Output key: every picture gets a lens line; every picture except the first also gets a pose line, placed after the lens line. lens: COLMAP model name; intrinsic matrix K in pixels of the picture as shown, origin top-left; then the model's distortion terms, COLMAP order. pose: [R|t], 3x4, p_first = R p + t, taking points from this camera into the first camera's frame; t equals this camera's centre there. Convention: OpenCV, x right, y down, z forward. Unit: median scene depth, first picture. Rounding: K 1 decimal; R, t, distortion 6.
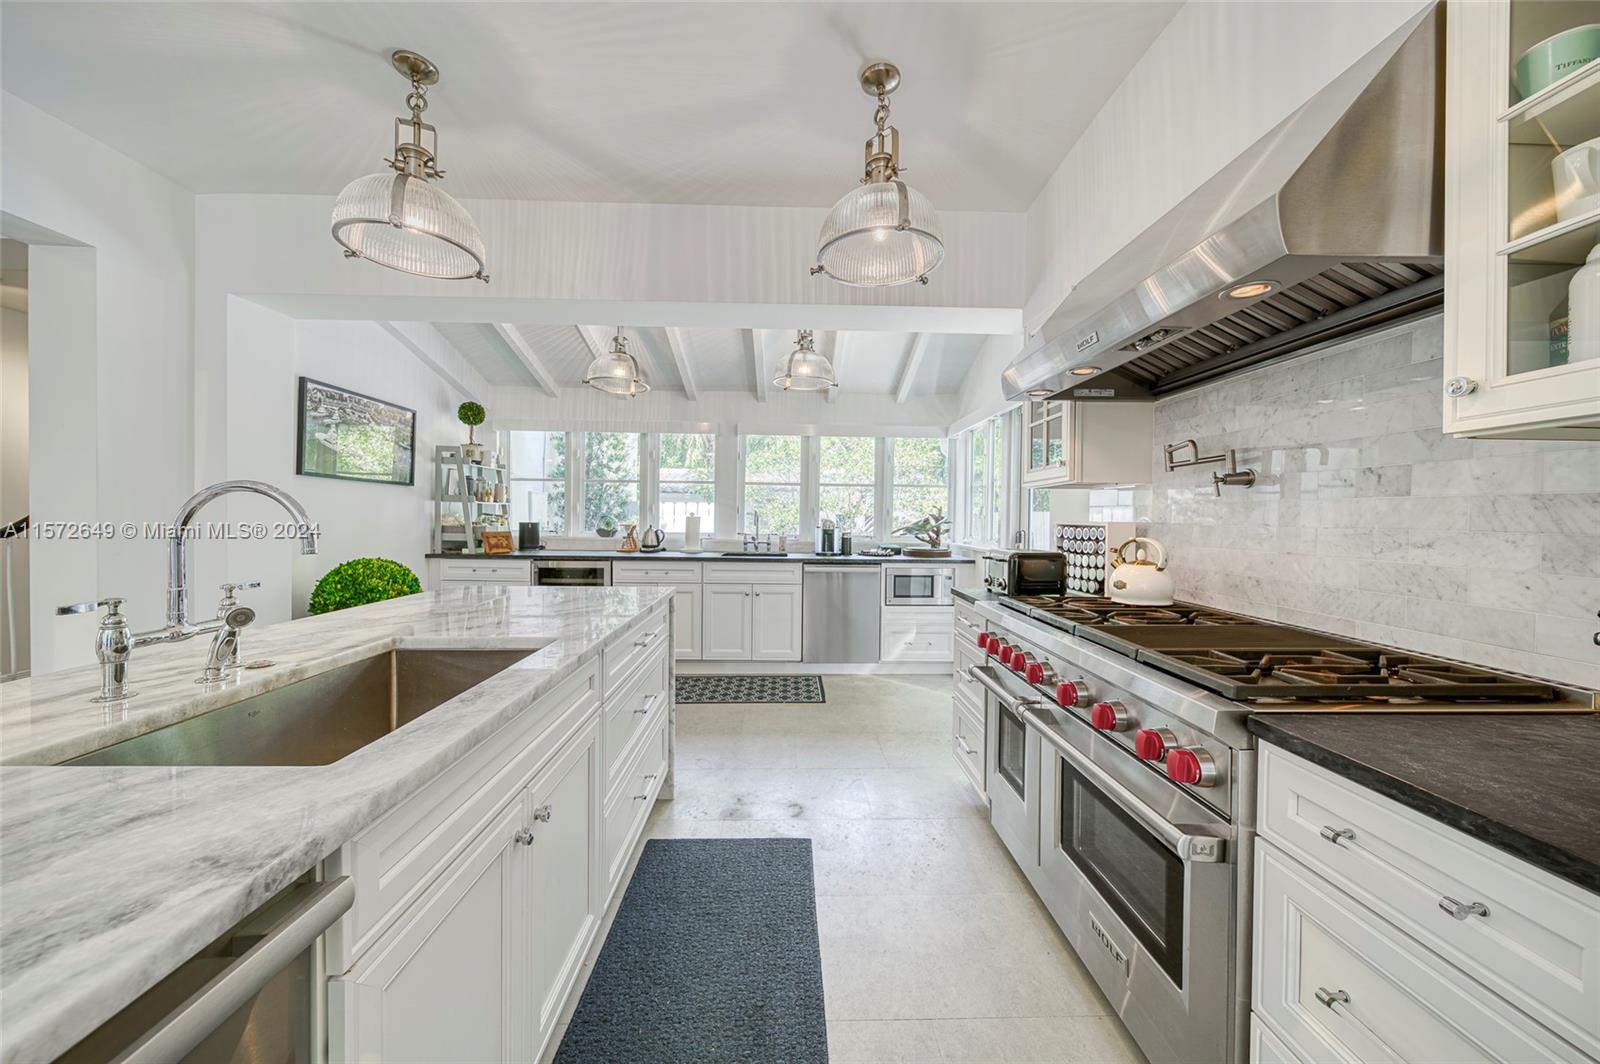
lens RADIAL K [[561.3, 0, 792.5], [0, 561.3, 525.4], [0, 0, 1]] dist [-0.000016, -0.000326]
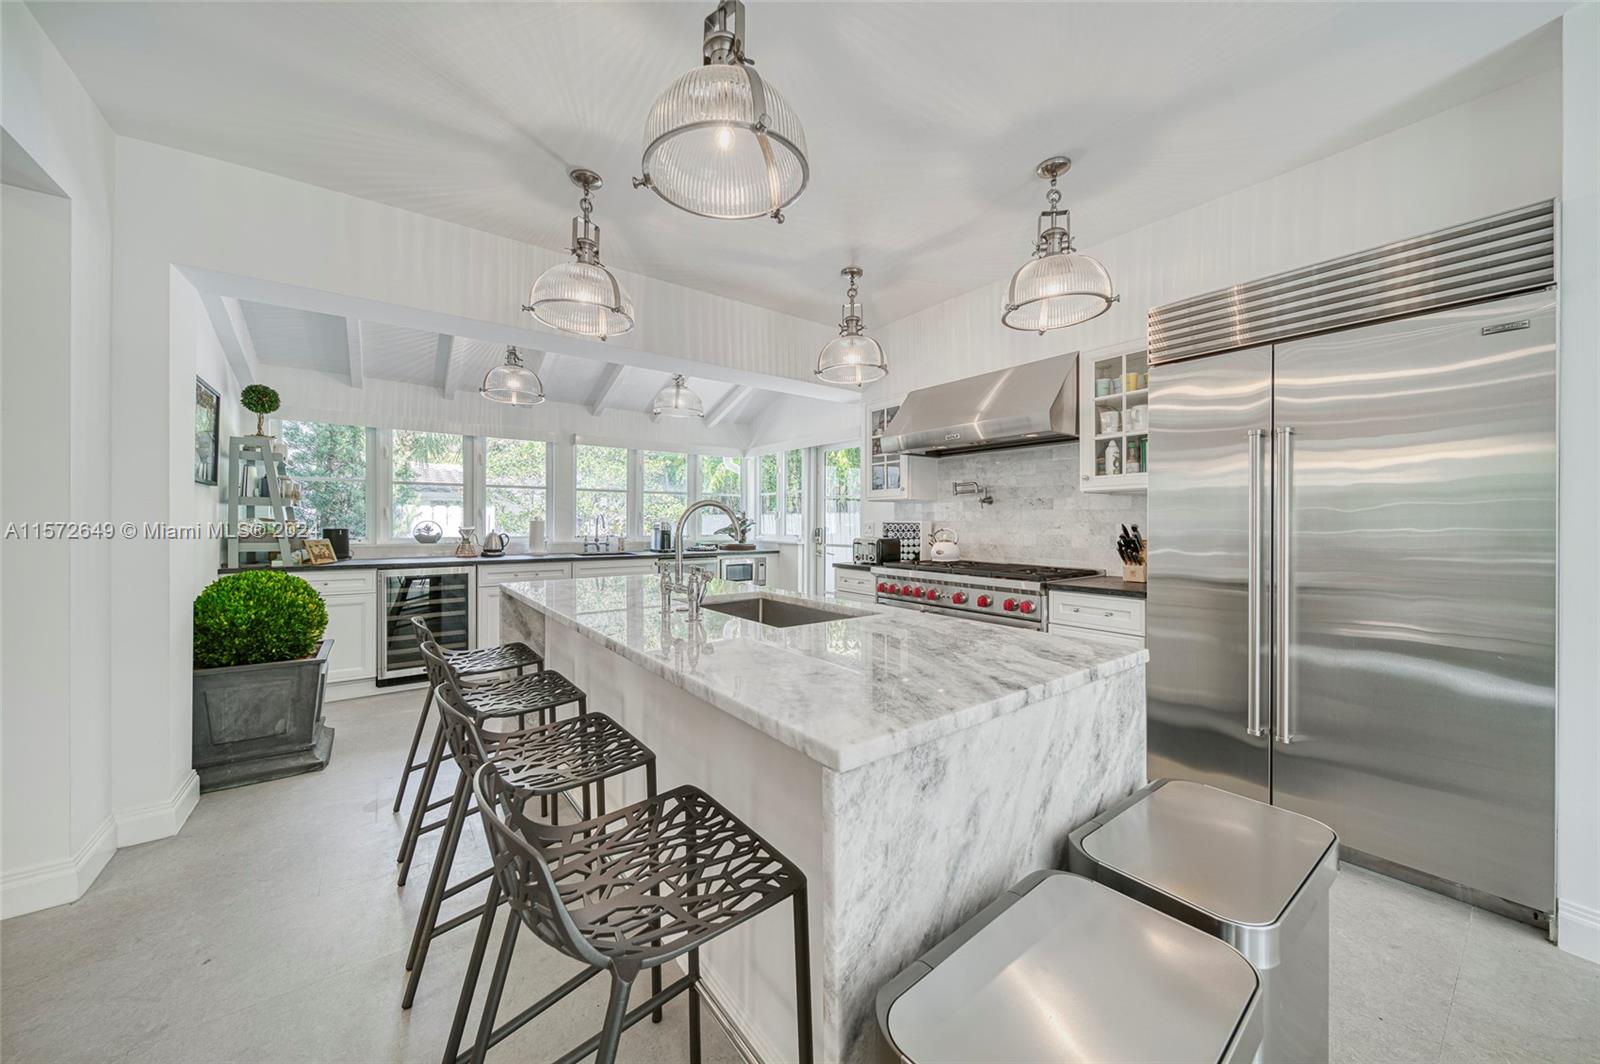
lens RADIAL K [[561.3, 0, 792.5], [0, 561.3, 525.4], [0, 0, 1]] dist [-0.000016, -0.000326]
pose [[0.817335, -0.013194, 0.576012, -0.617830], [0.016380, 0.999866, -0.000340, 0.001888], [-0.575931, 0.009713, 0.817441, -0.203562]]
